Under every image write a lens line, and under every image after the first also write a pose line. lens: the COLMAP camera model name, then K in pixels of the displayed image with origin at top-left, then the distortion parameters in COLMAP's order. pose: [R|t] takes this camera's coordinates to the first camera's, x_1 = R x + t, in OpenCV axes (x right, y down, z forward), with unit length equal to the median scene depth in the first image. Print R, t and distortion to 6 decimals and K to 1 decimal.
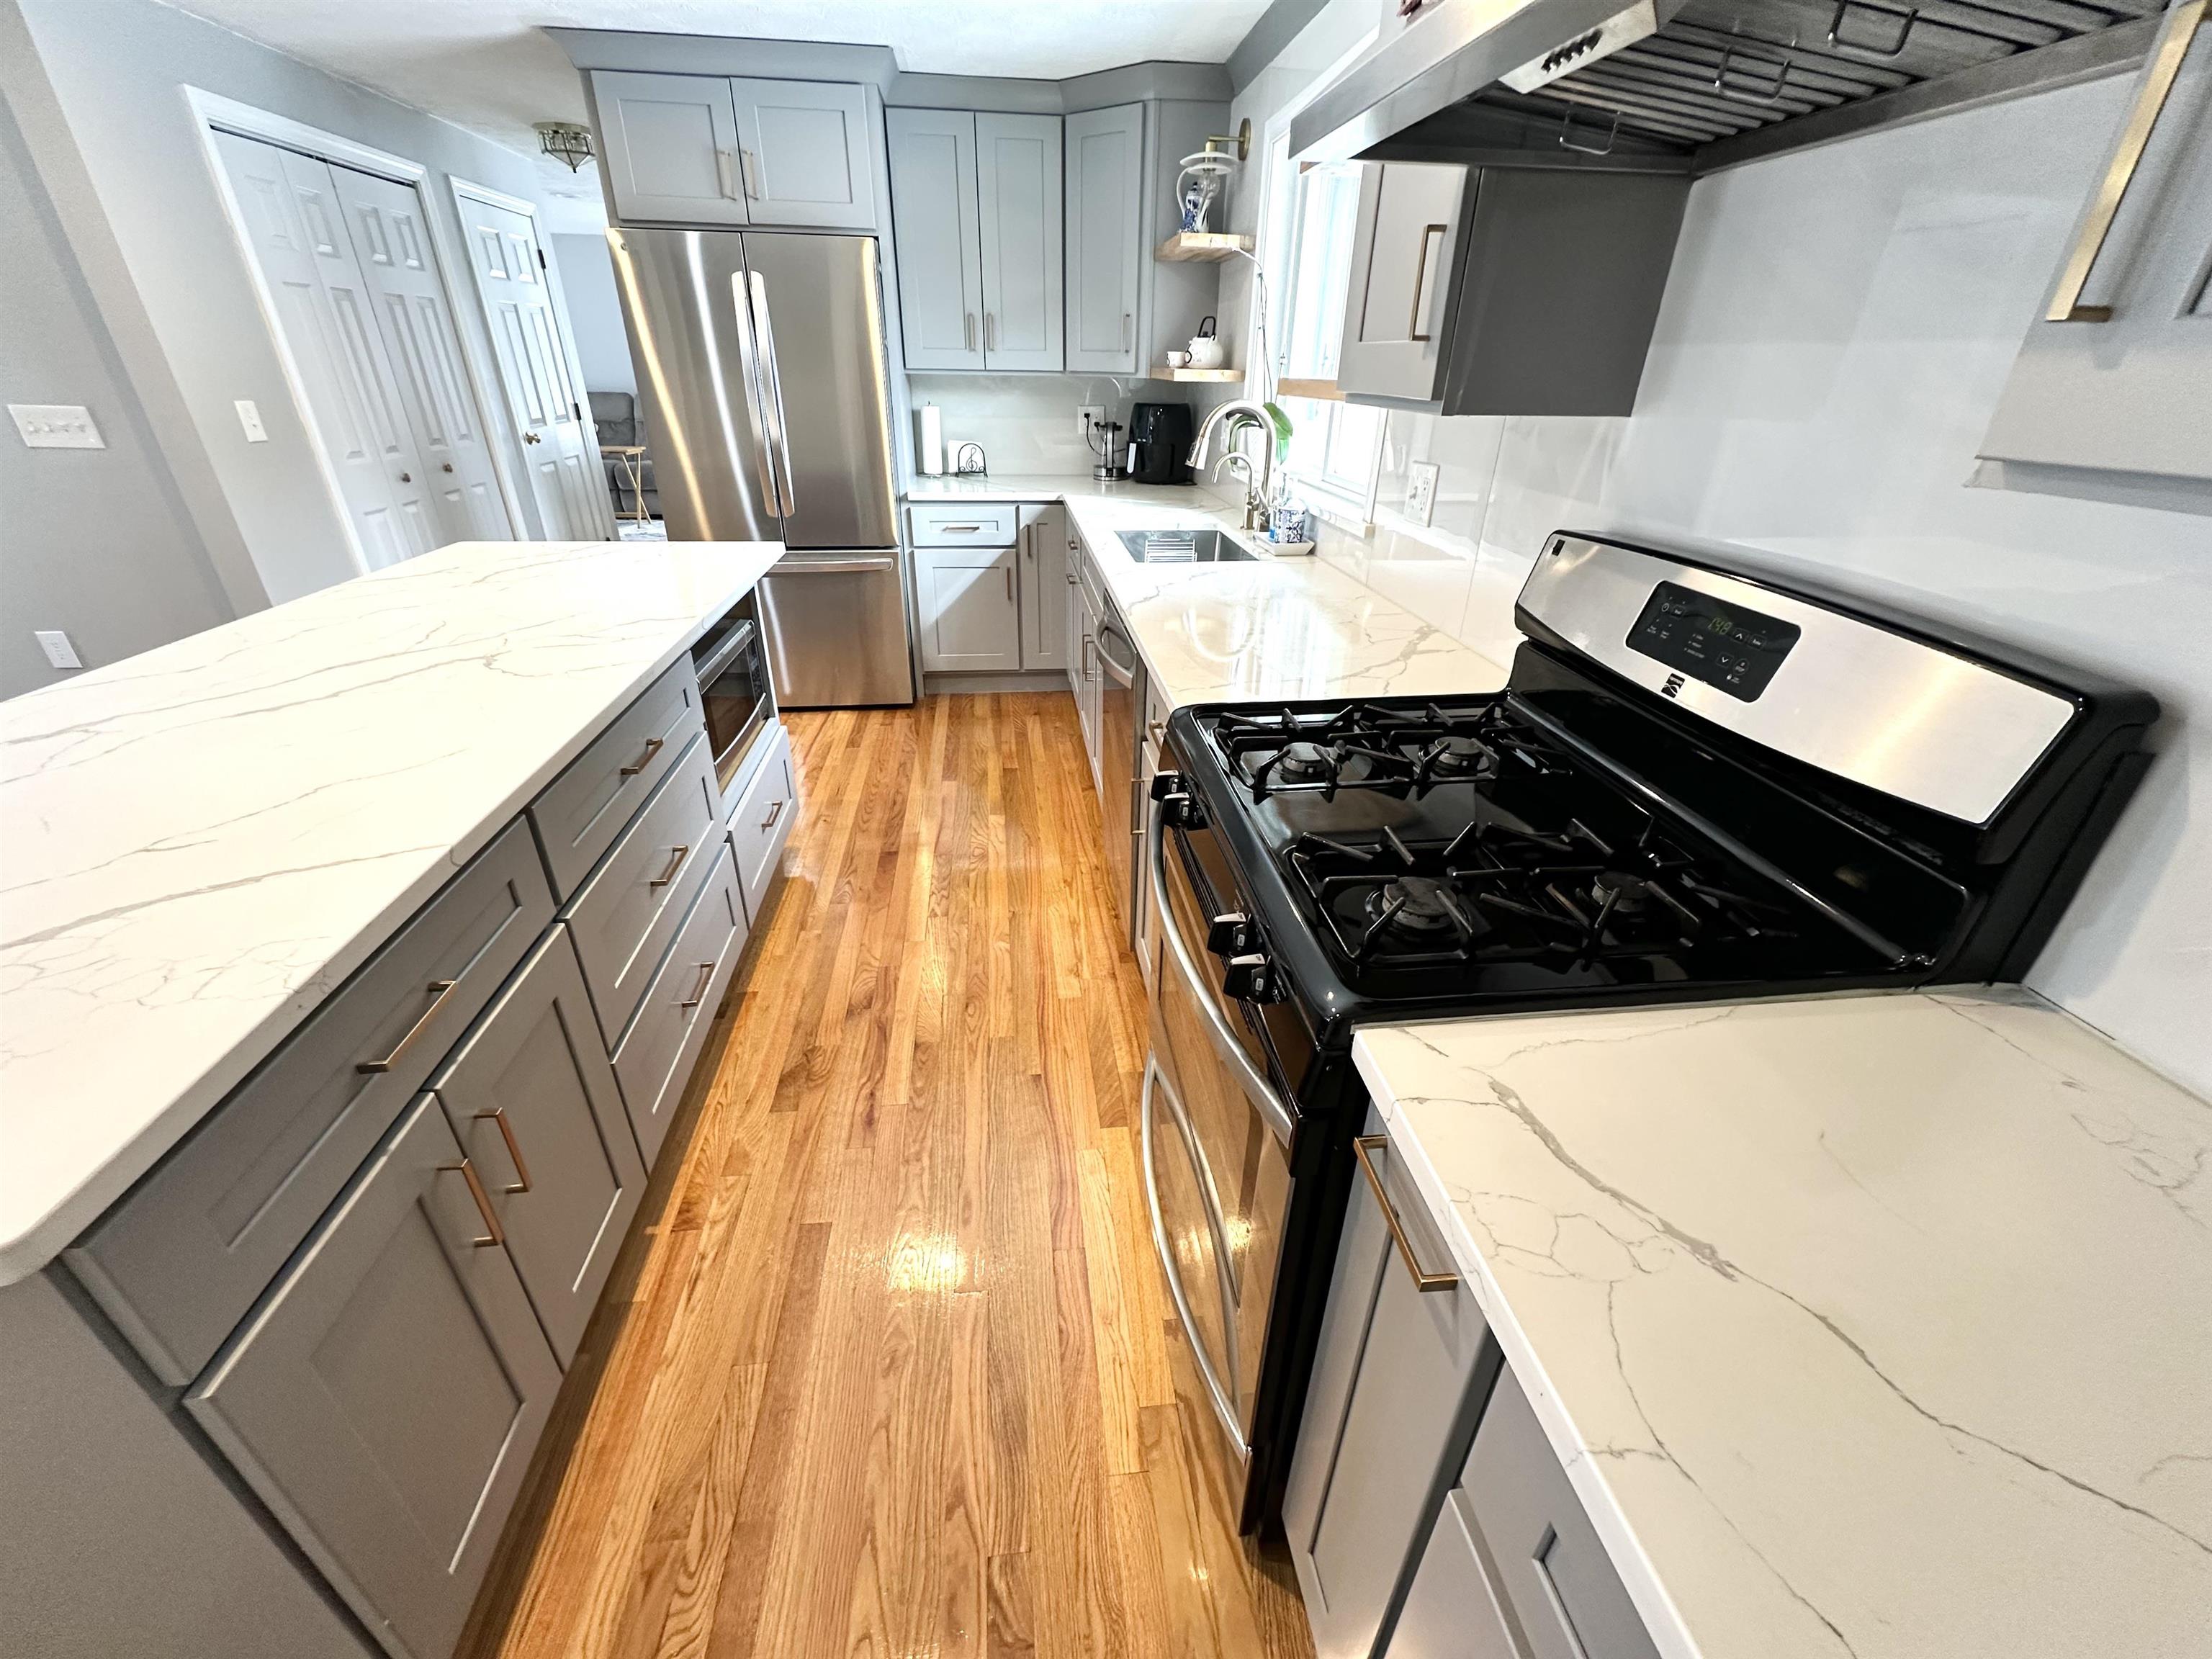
lens RADIAL K [[880.1, 0, 1101.3], [0, 880.1, 828.3], [0, 0, 1]] dist [-0.000641, -0.000346]
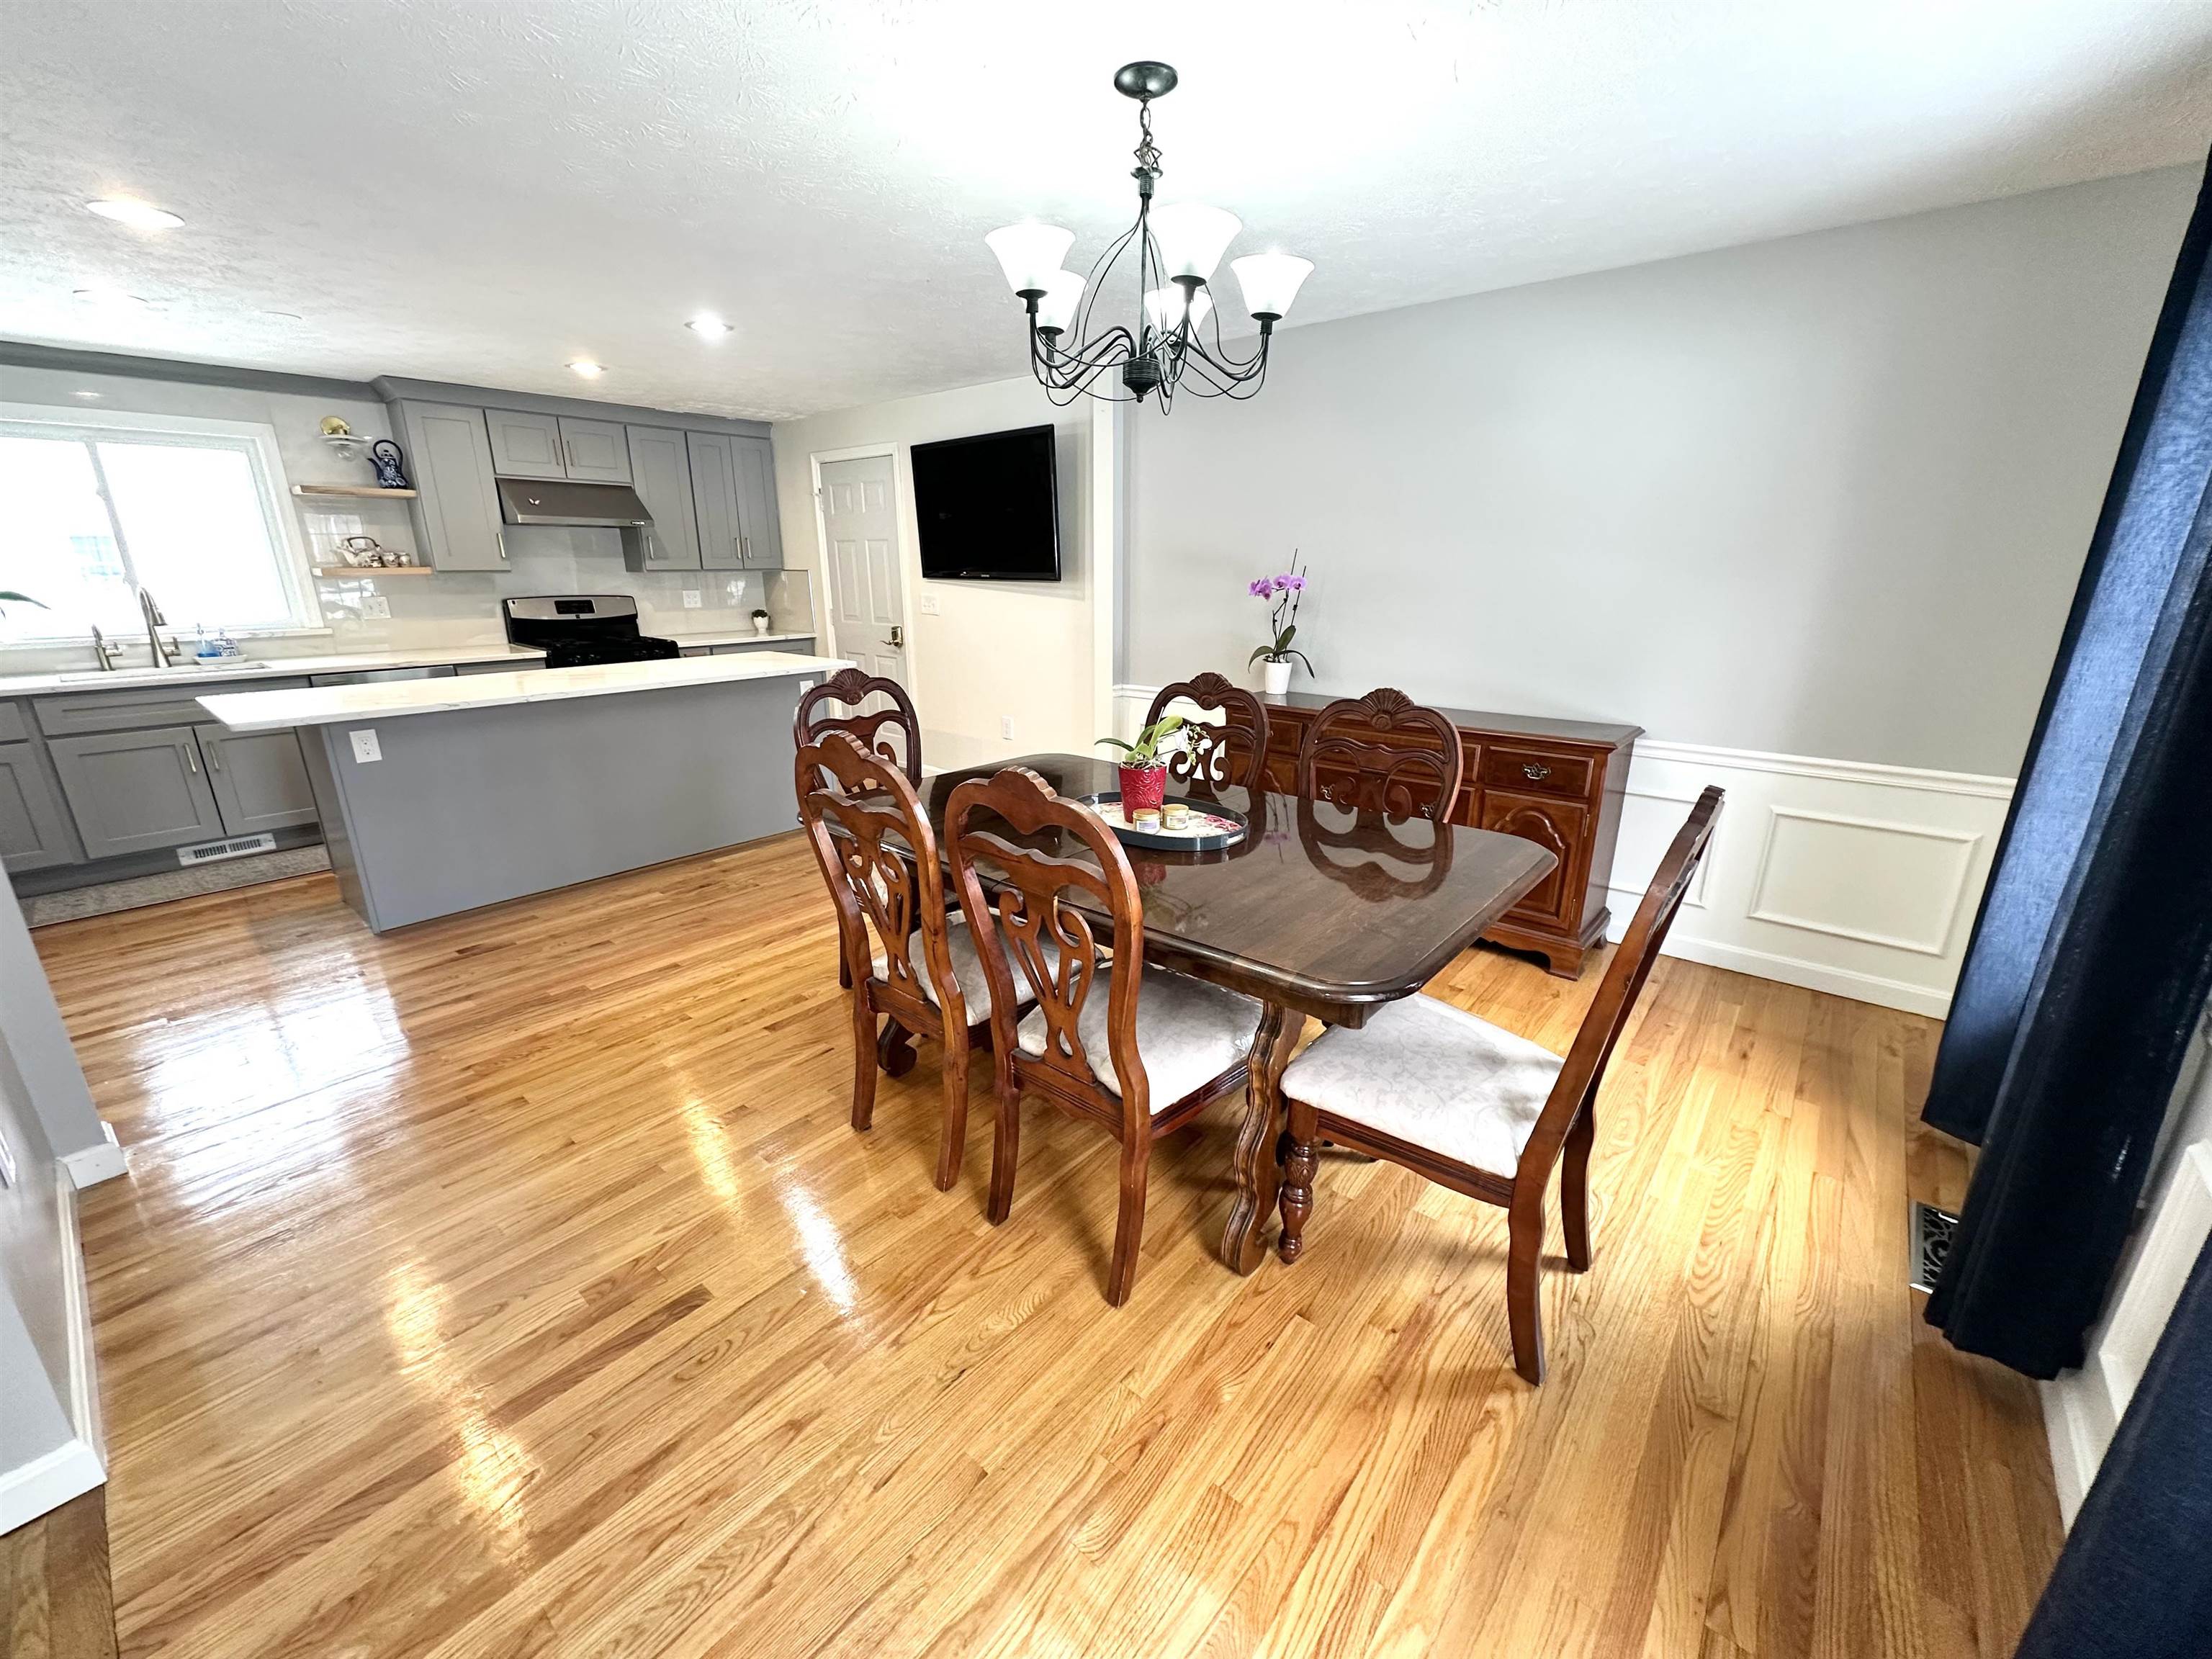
lens RADIAL K [[880.1, 0, 1101.3], [0, 880.1, 828.3], [0, 0, 1]] dist [-0.000641, -0.000346]
pose [[-0.683410, -0.225513, 0.694330, -1.892001], [0.334412, 0.748733, 0.572335, -0.407523], [-0.648937, 0.623332, -0.436277, 0.702380]]
